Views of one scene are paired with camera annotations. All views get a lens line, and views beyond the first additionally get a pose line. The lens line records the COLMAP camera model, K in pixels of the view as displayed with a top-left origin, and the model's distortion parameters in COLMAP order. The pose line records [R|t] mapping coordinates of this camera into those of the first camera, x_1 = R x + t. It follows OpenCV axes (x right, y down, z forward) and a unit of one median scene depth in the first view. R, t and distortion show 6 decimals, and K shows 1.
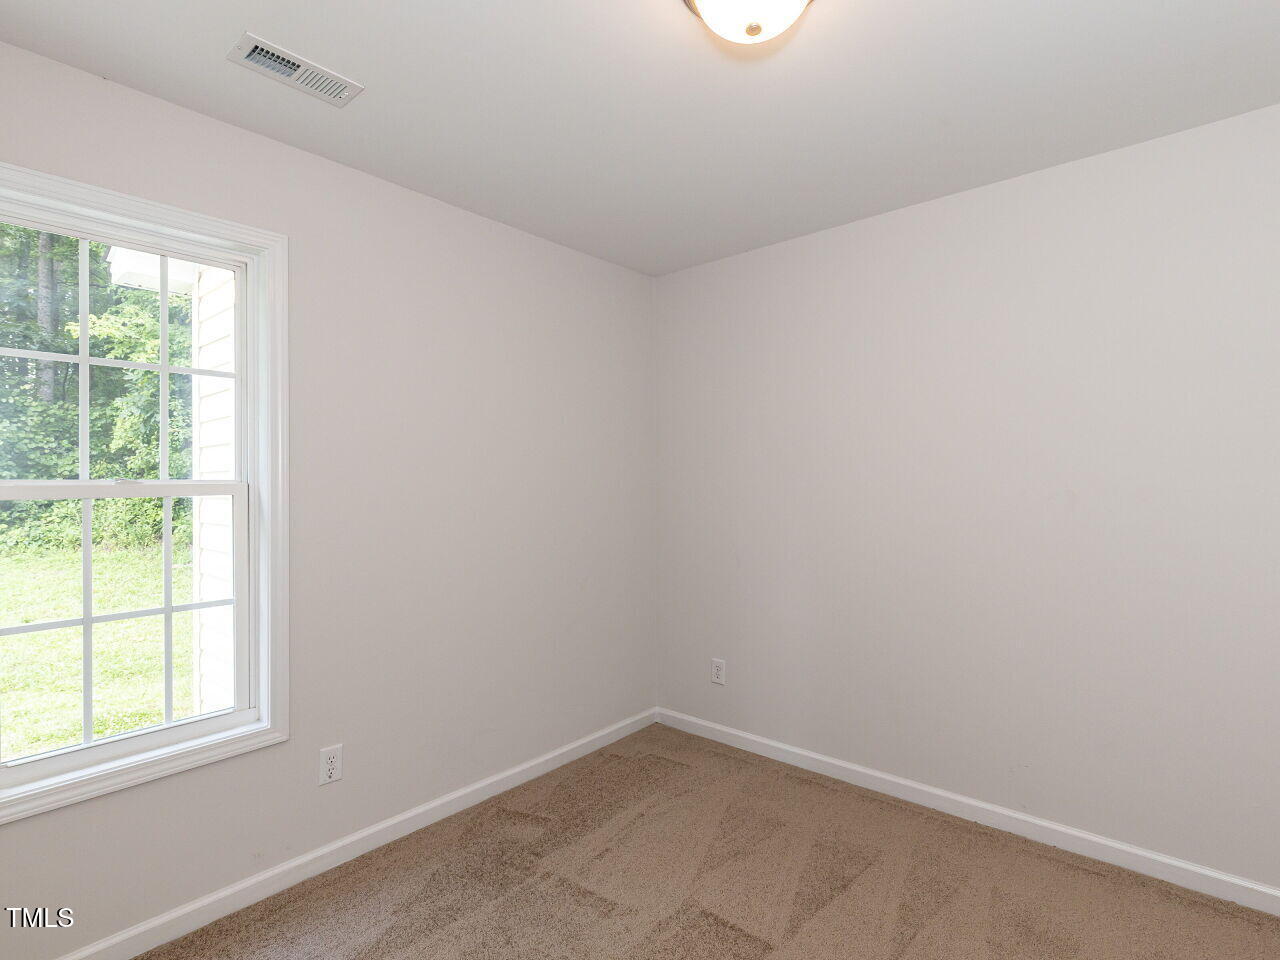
lens RADIAL K [[658.1, 0, 640.0], [0, 658.1, 477.9], [0, 0, 1]] dist [-0.000878, -0.000638]
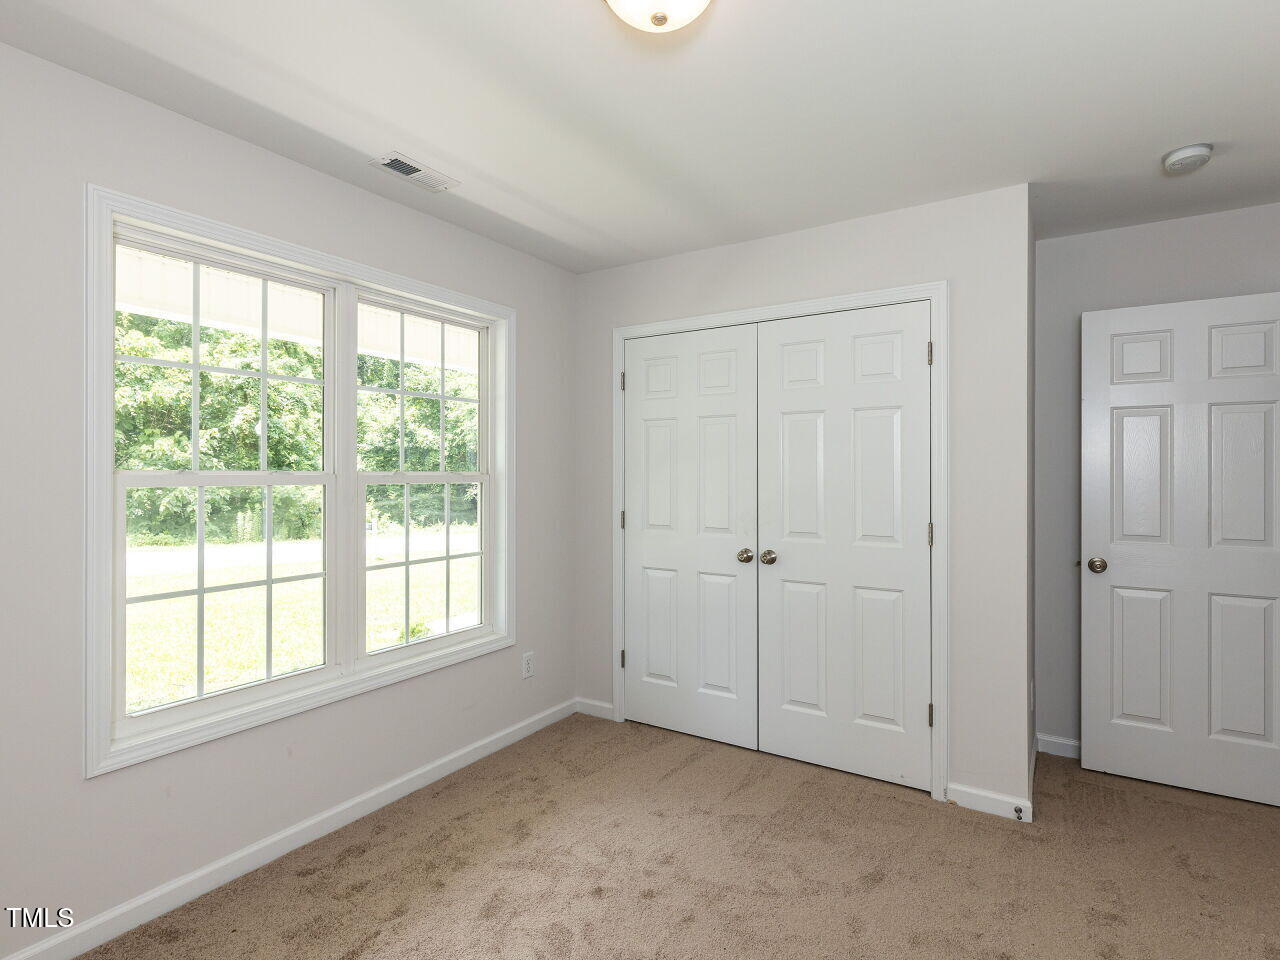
lens RADIAL K [[658.1, 0, 643.7], [0, 658.1, 478.1], [0, 0, 1]] dist [-0.000878, -0.000638]
pose [[0.989905, 0.006770, 0.141569, -0.201212], [-0.007973, 0.999937, 0.007935, 0.000615], [-0.141506, -0.008984, 0.989897, -0.234580]]
